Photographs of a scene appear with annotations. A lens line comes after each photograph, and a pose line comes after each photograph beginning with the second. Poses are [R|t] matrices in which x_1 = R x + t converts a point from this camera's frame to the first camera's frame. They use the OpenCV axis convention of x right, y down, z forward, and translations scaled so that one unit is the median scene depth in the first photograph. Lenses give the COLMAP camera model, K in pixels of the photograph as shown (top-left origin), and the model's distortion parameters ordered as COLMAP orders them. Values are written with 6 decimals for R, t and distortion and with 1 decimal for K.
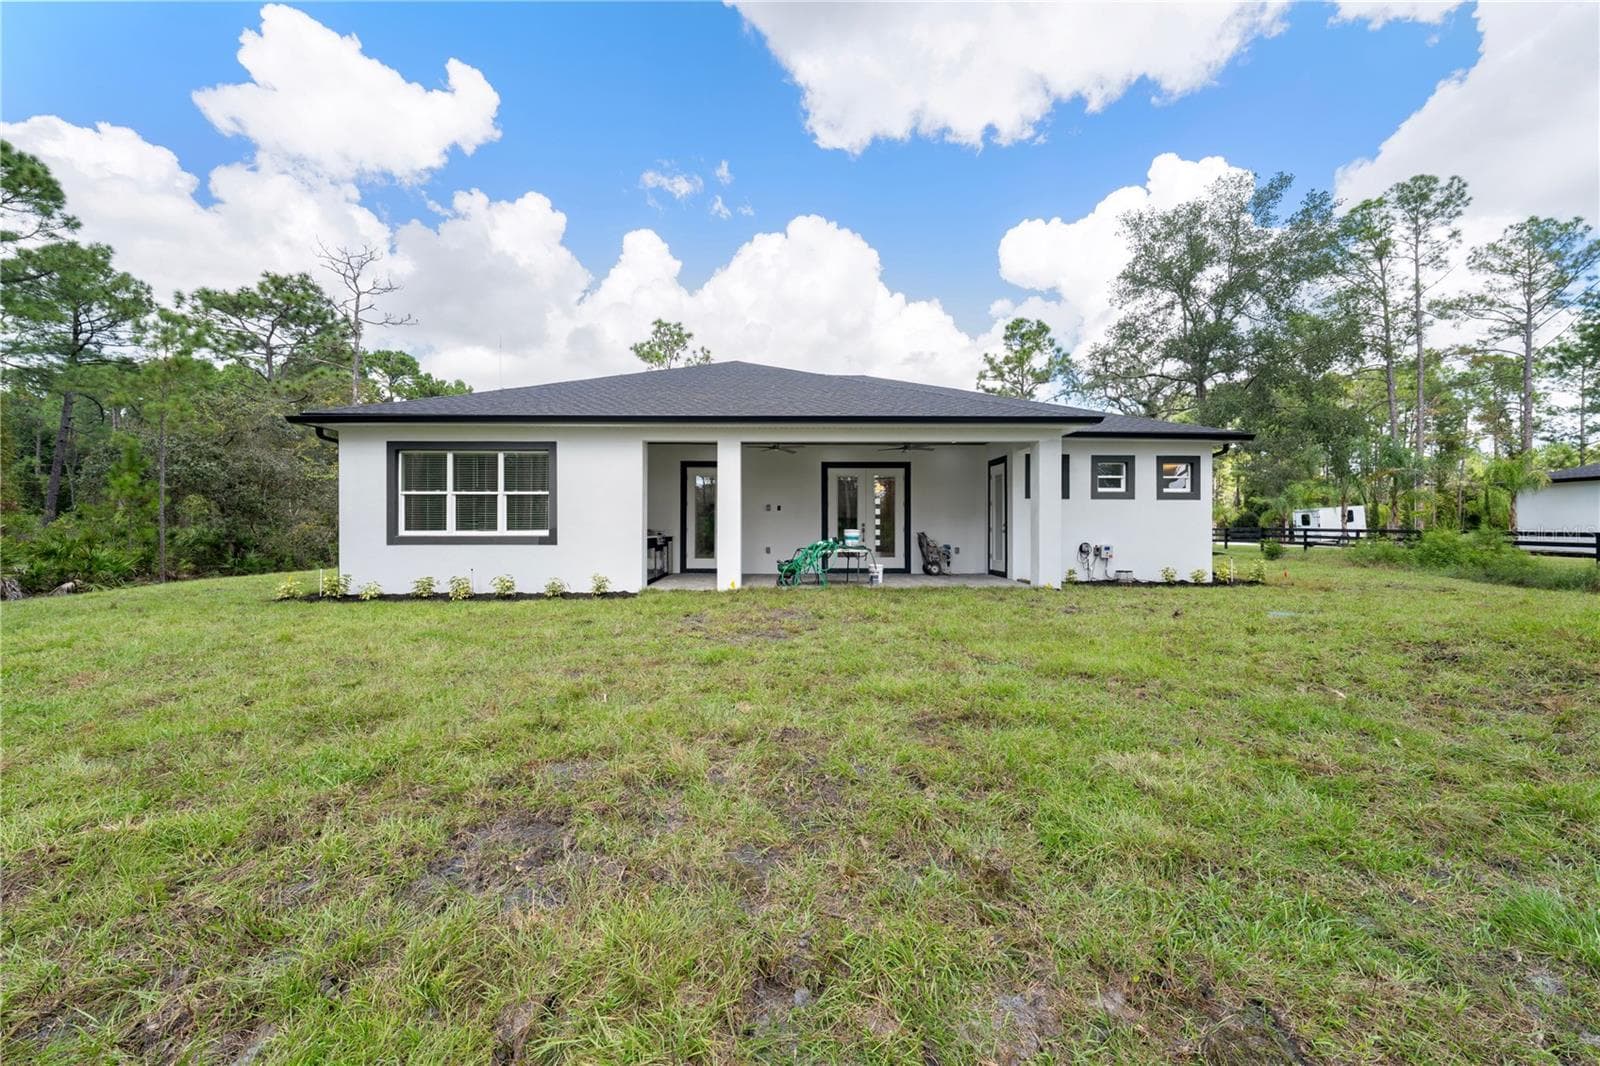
lens RADIAL K [[616.8, 0, 800.0], [0, 616.8, 533.0], [0, 0, 1]] dist [-0.022228, 0.008456]
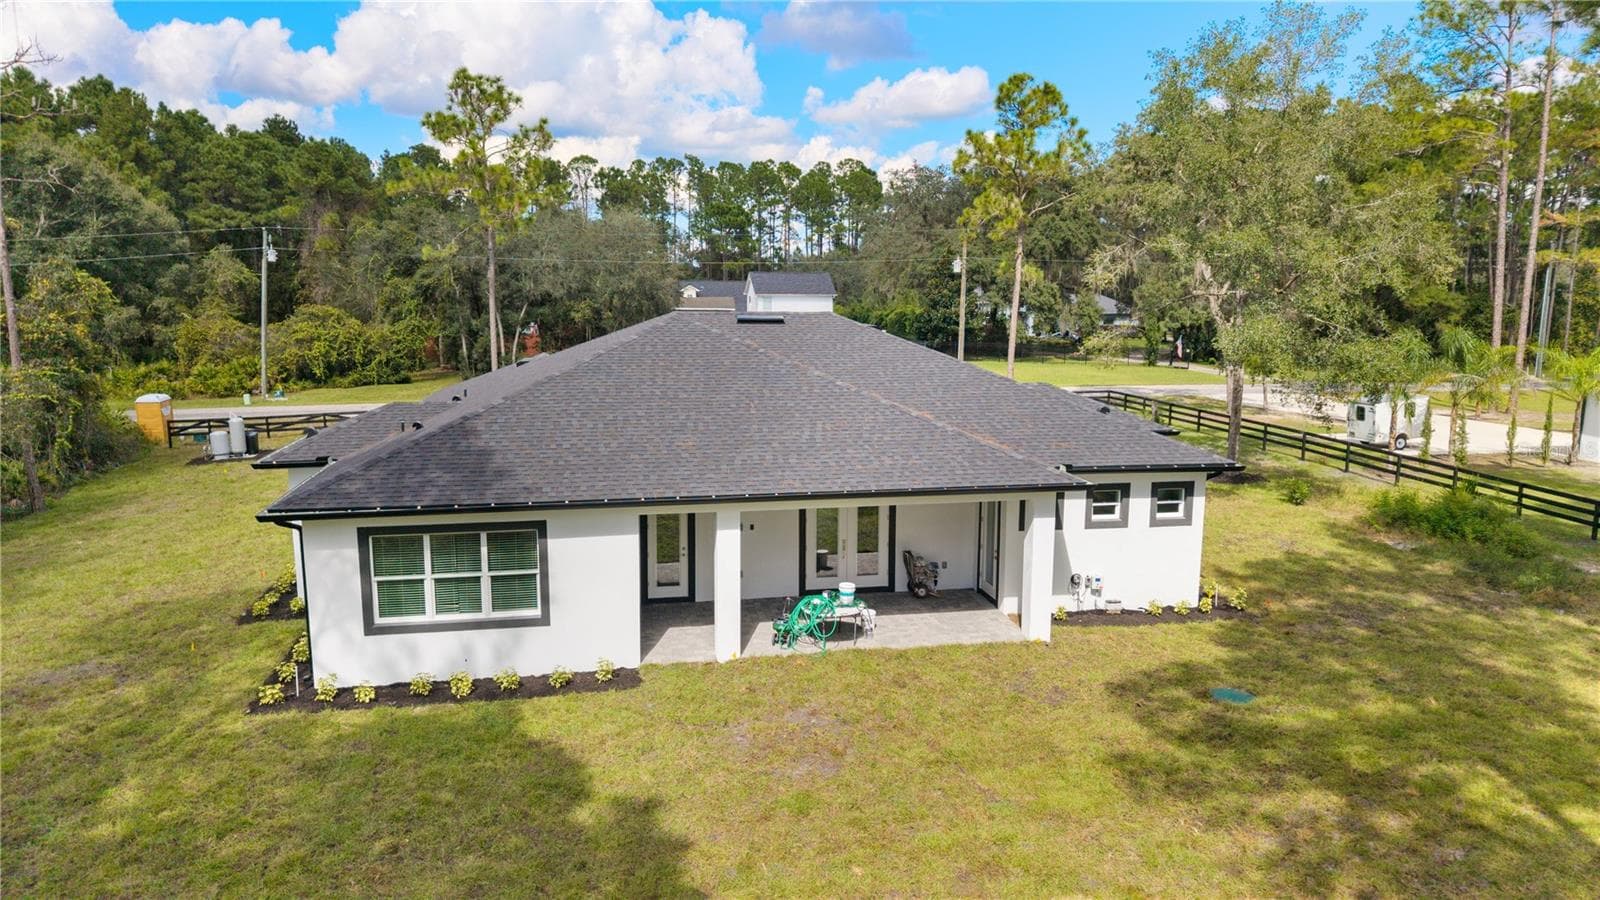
lens RADIAL K [[1072.7, 0, 800.0], [0, 1072.7, 450.0], [0, 0, 1]] dist [0.021352, -0.020790]
pose [[0.987508, -0.018826, 0.156440, -0.231870], [-0.005488, 0.988125, 0.153552, -0.439955], [-0.157473, -0.152492, 0.975678, -0.563473]]
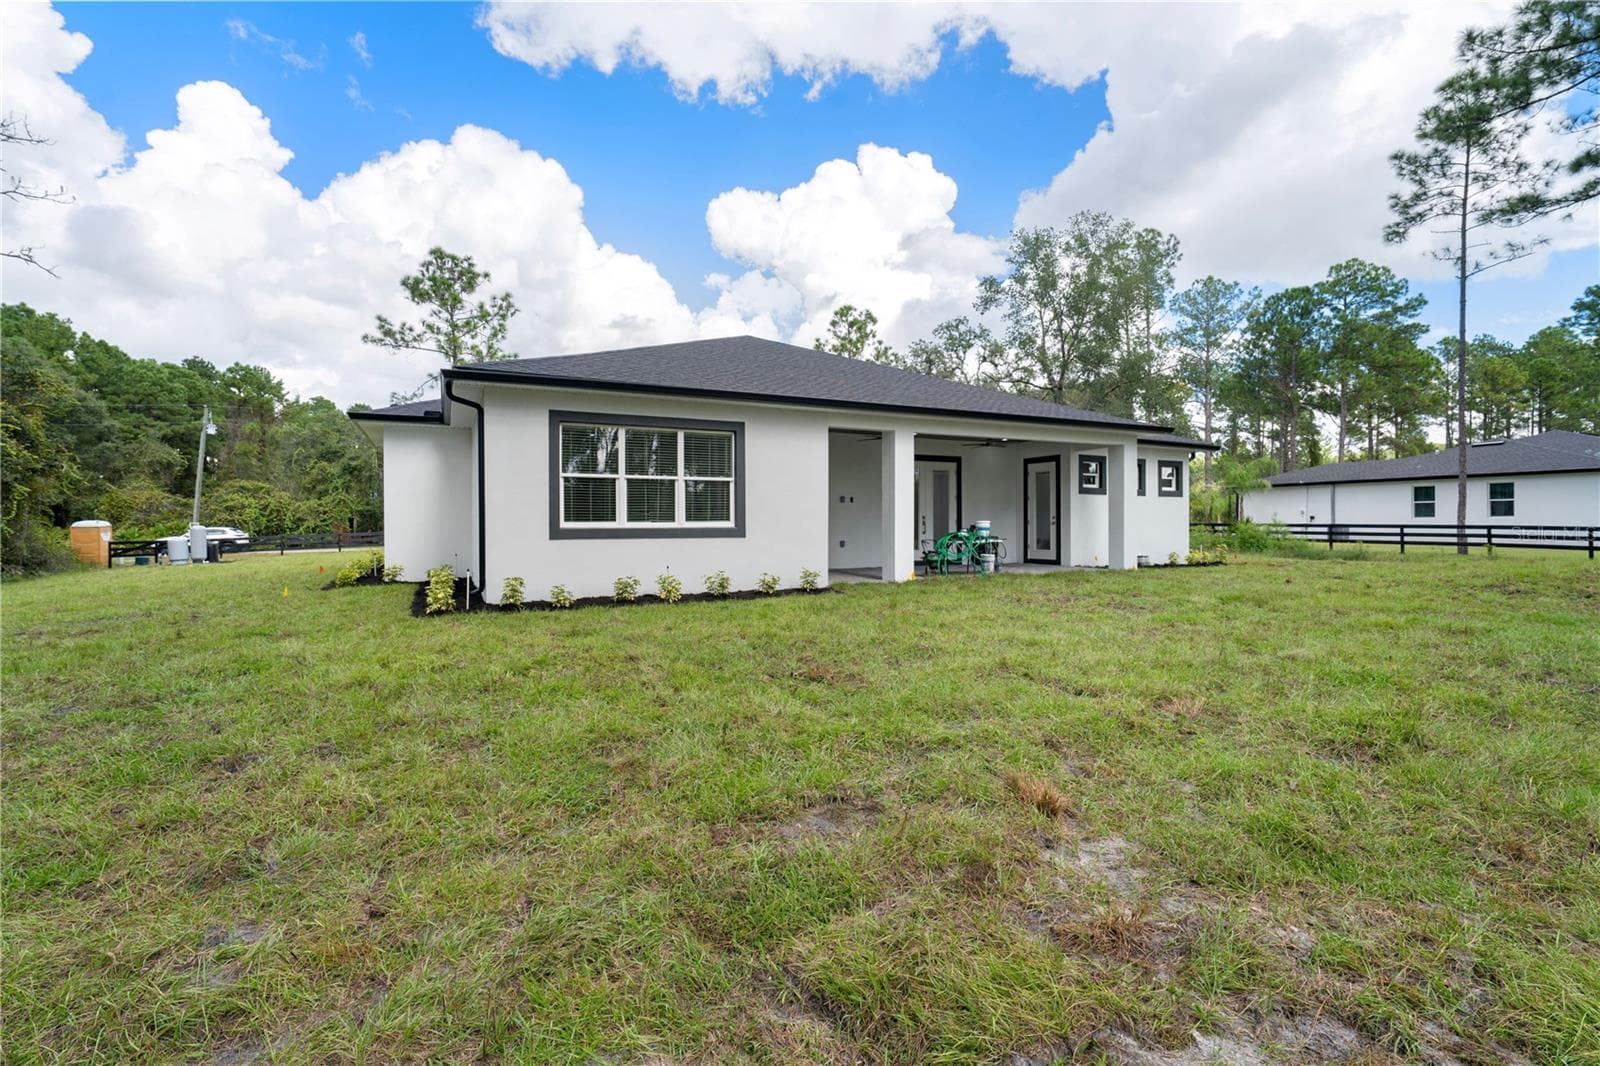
lens RADIAL K [[729.7, 0, 805.1], [0, 729.7, 522.1], [0, 0, 1]] dist [-0.000149, 0.000690]
pose [[0.903748, -0.000234, 0.428064, -0.666696], [0.005685, 0.999918, -0.011456, 0.008158], [-0.428026, 0.012787, 0.903676, 0.001819]]
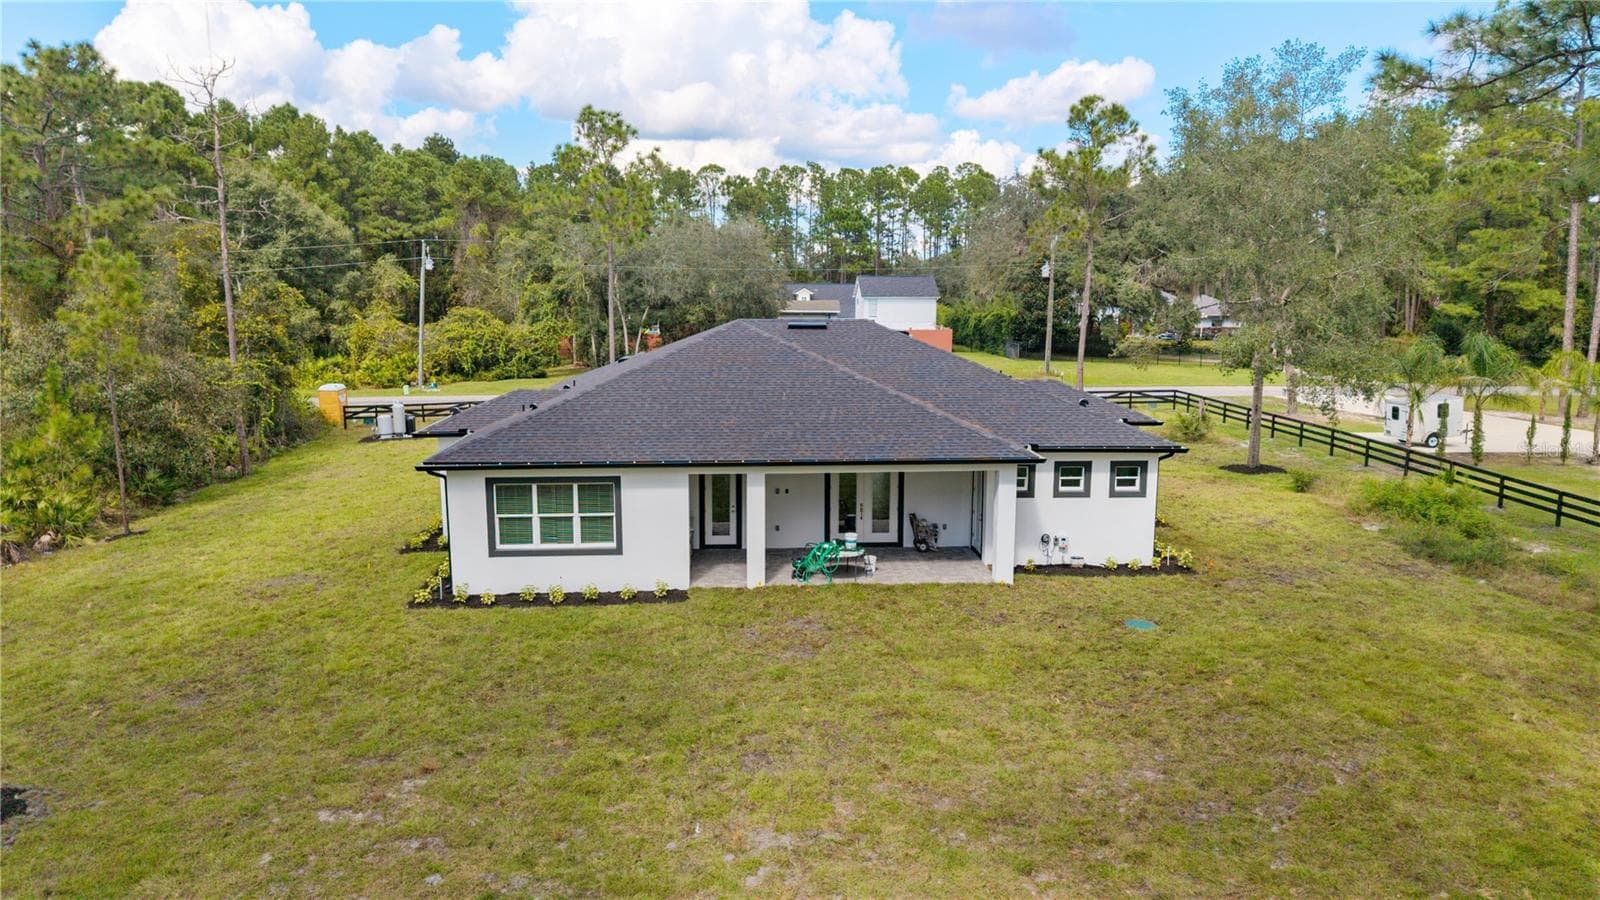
lens RADIAL K [[1068.7, 0, 800.0], [0, 1068.7, 450.0], [0, 0, 1]] dist [0.078021, -0.155362]
pose [[0.999381, -0.001347, 0.035148, -0.088833], [-0.004117, 0.987917, 0.154932, -0.471963], [-0.034932, -0.154981, 0.987300, -1.030933]]
